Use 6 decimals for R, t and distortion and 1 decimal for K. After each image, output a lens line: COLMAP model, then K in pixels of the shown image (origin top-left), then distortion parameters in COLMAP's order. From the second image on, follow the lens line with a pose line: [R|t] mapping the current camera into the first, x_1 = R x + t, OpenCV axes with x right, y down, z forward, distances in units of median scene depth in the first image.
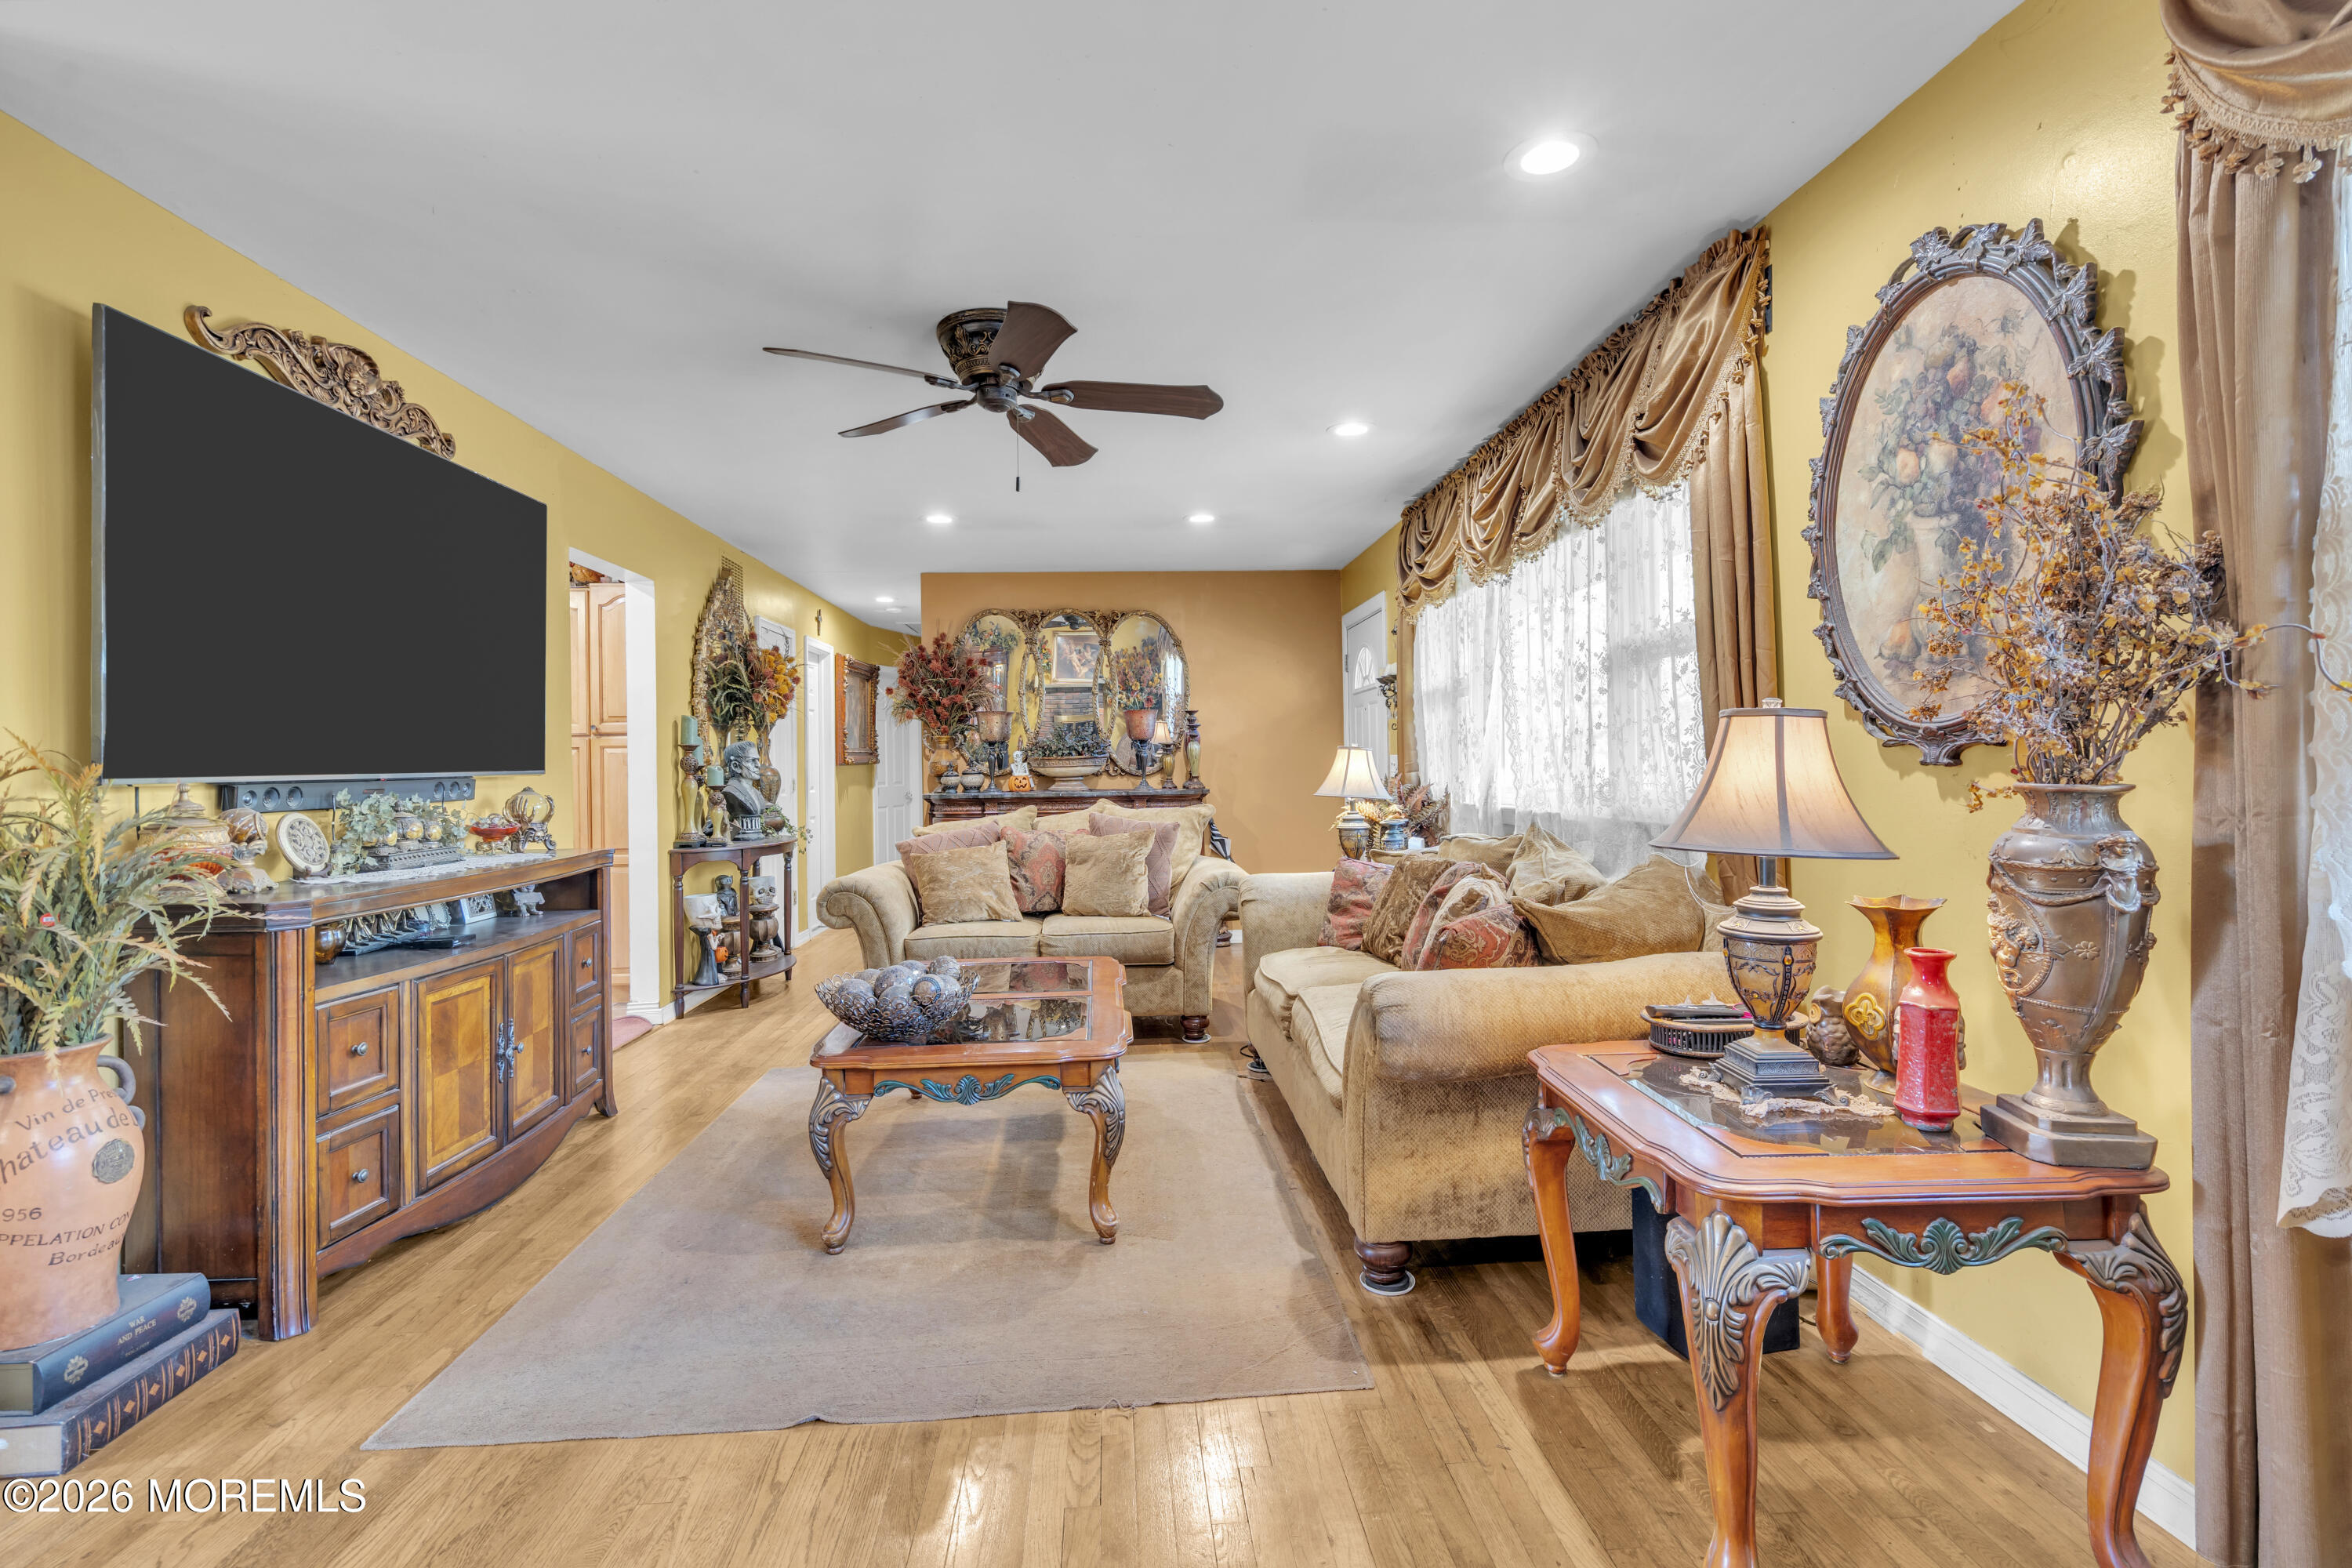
lens RADIAL K [[1075.3, 0, 1170.8], [0, 1075.3, 767.6], [0, 0, 1]] dist [-0.003452, 0.002141]
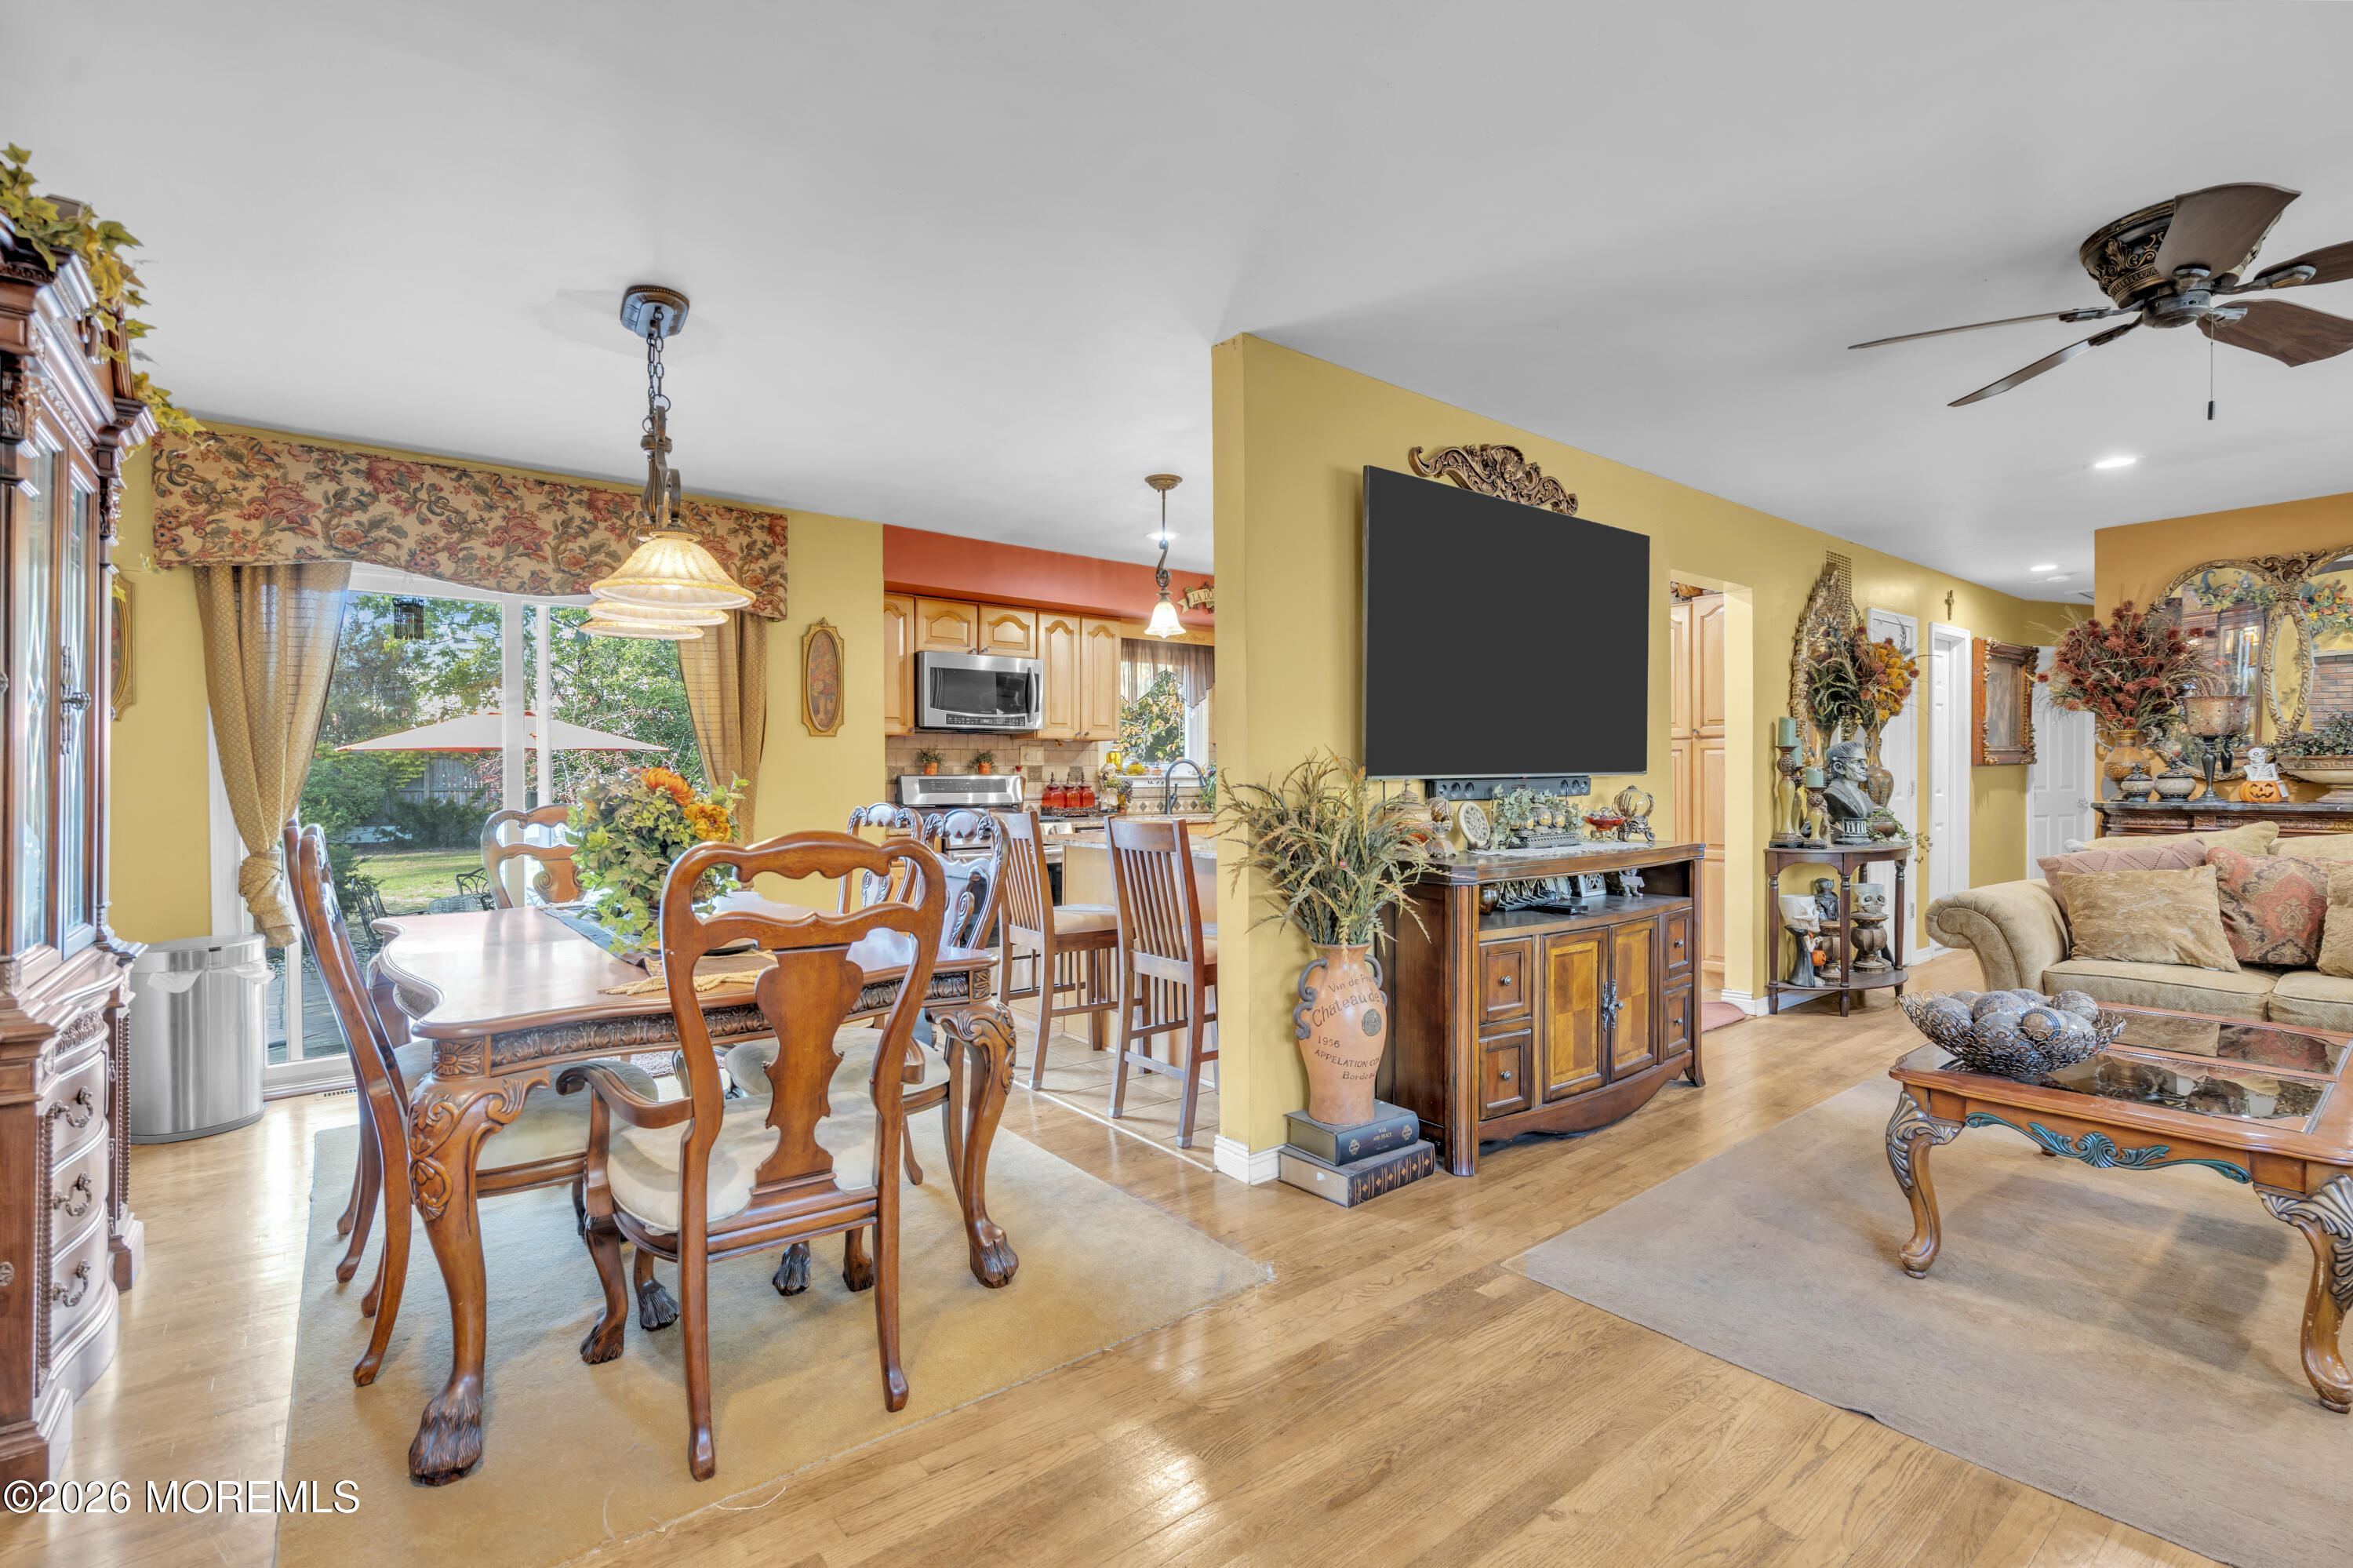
lens RADIAL K [[1075.8, 0, 1171.3], [0, 1075.8, 767.6], [0, 0, 1]] dist [-0.003452, 0.002141]
pose [[0.570775, 0.004371, -0.821095, 0.083181], [-0.003023, 0.999990, 0.003222, -0.003931], [0.821101, 0.000644, 0.570783, -0.083527]]
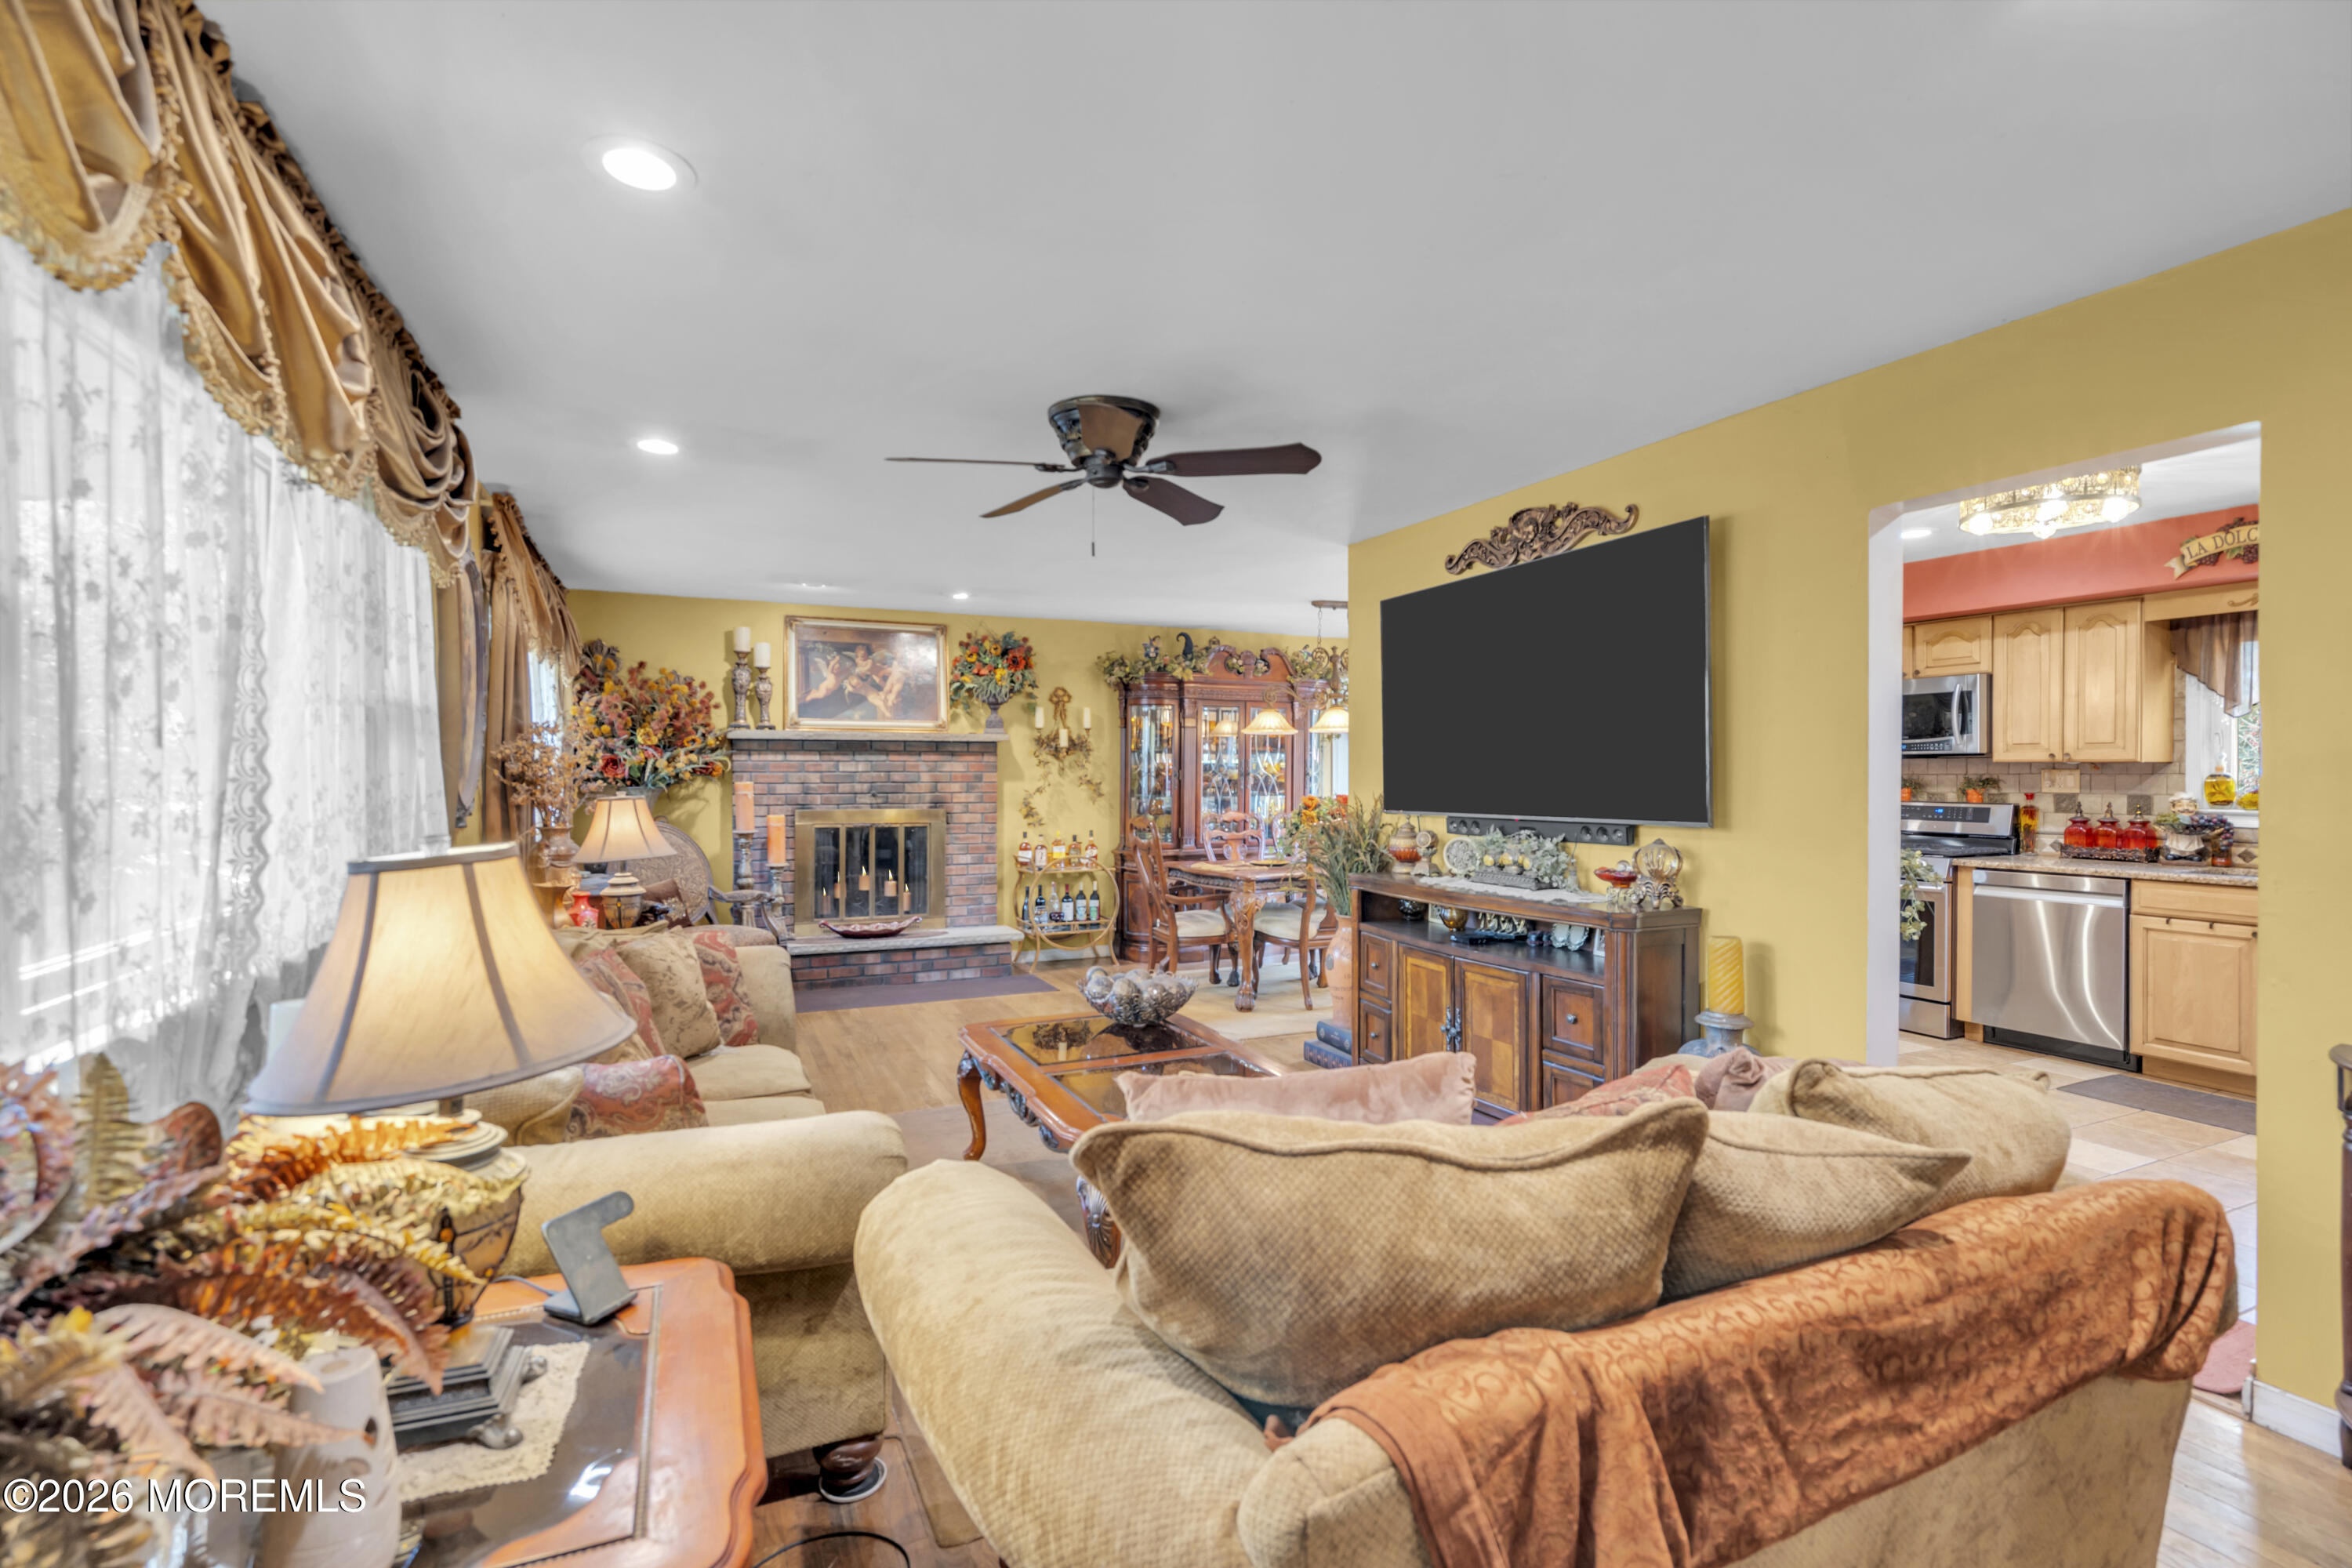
lens RADIAL K [[1075.3, 0, 1170.8], [0, 1075.3, 767.6], [0, 0, 1]] dist [-0.003452, 0.002141]
pose [[-0.933920, 0.010650, -0.357322, 0.169726], [0.011915, 0.999928, -0.001339, -0.058648], [0.357282, -0.005508, -0.933980, 2.133210]]
